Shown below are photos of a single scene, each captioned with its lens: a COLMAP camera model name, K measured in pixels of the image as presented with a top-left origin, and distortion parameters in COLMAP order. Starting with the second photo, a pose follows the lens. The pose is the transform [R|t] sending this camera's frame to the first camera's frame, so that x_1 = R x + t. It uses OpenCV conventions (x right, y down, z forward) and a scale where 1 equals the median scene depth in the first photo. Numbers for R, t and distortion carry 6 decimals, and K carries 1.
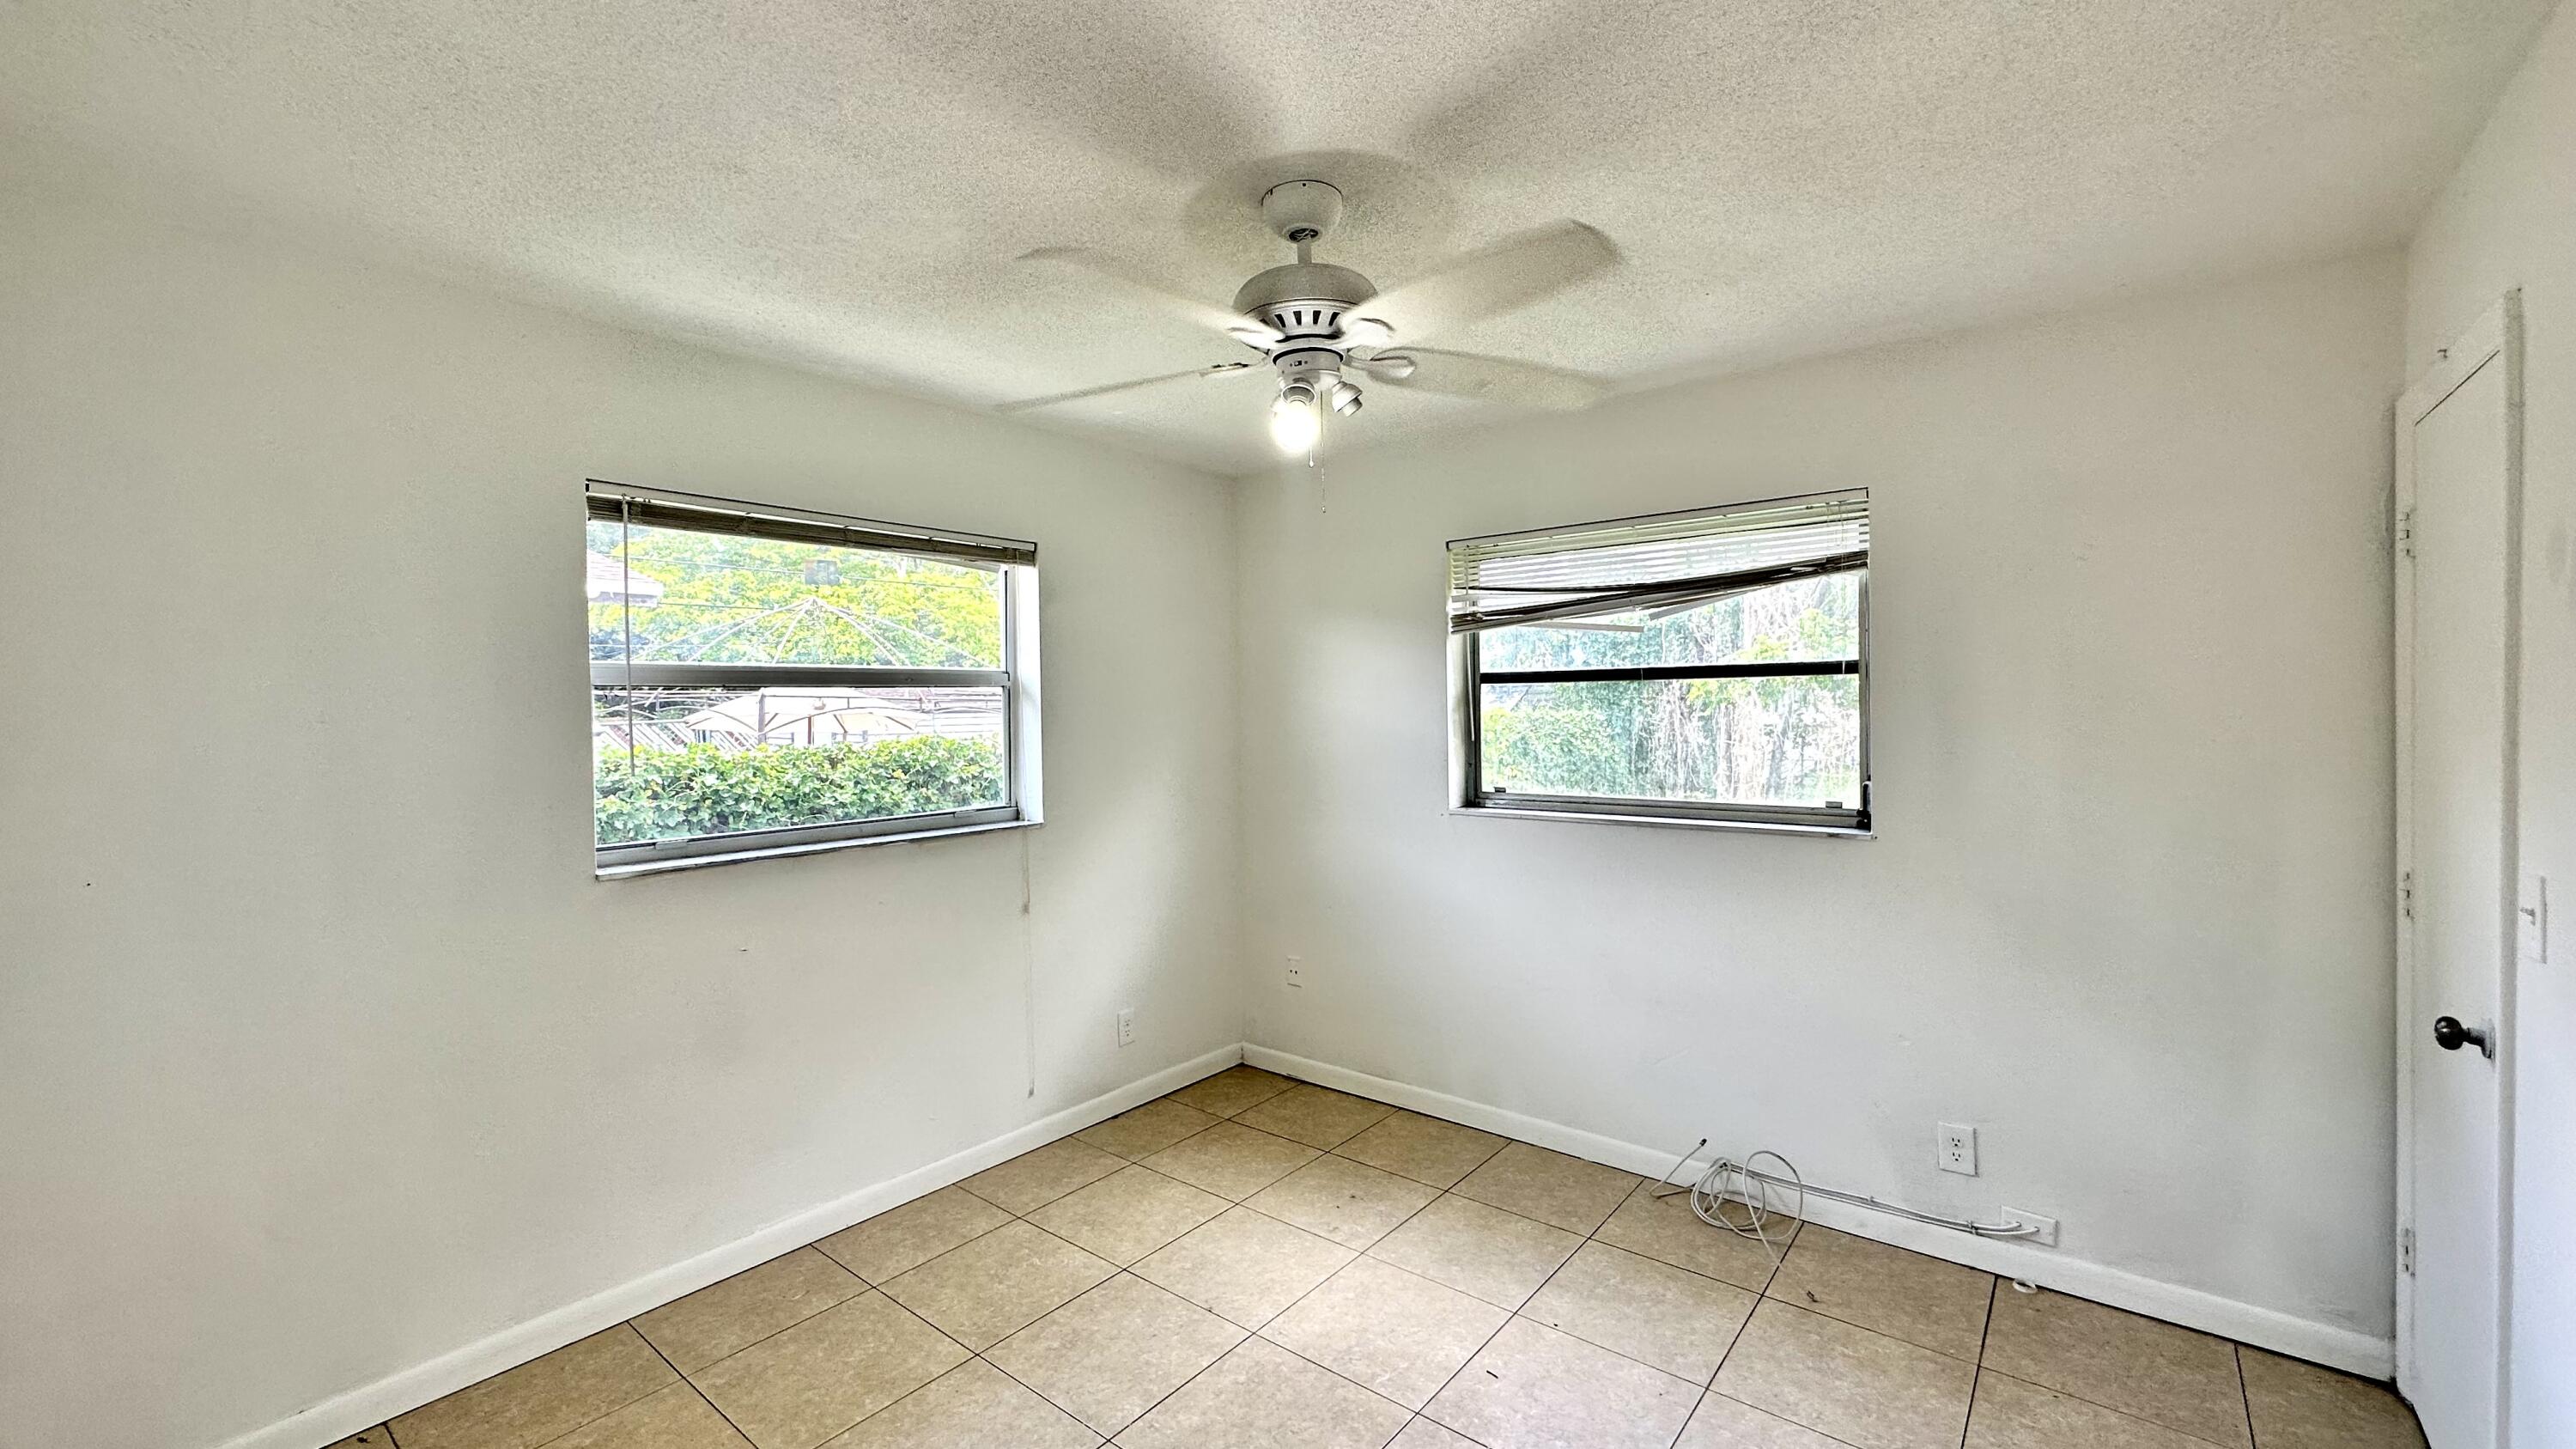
lens RADIAL K [[1028.0, 0, 1286.7], [0, 1028.0, 725.6], [0, 0, 1]] dist [-0.000758, 0.000425]
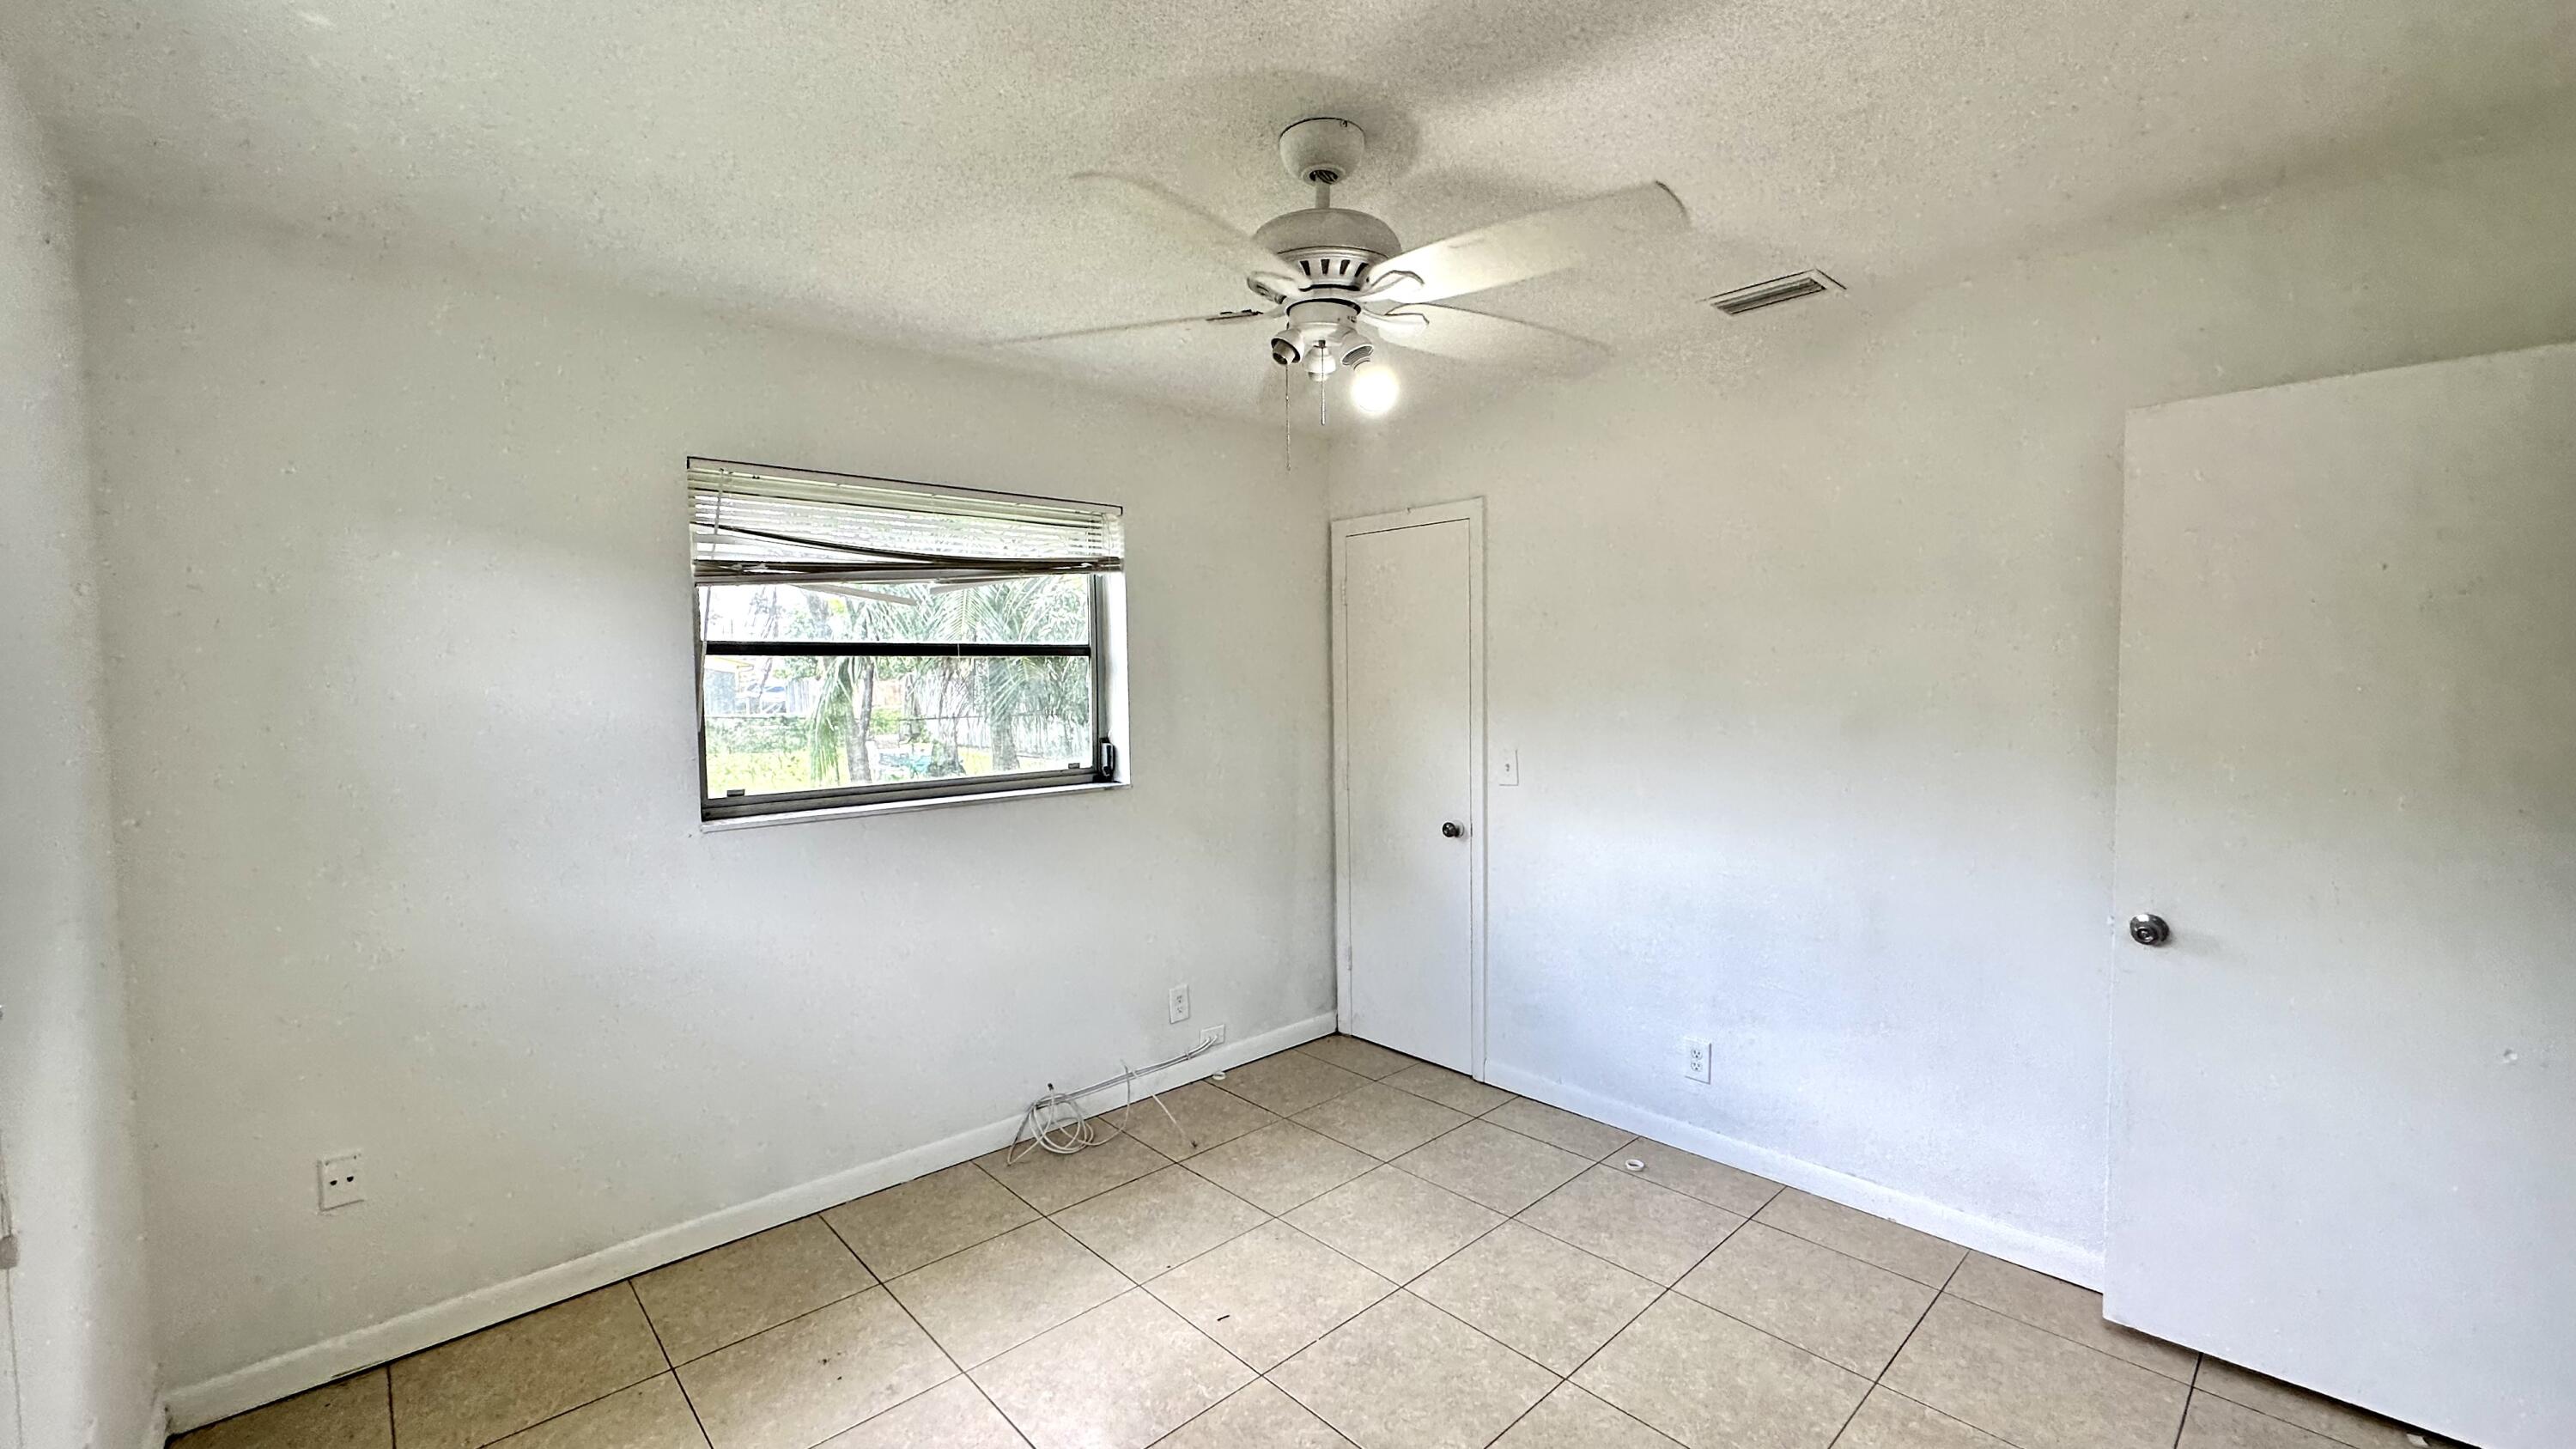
lens RADIAL K [[1028.0, 0, 1286.7], [0, 1028.0, 725.6], [0, 0, 1]] dist [-0.000758, 0.000425]
pose [[0.148594, -0.038048, 0.988166, -0.602568], [0.031799, 0.998927, 0.033680, -0.001570], [-0.988387, 0.026418, 0.149645, 0.577484]]
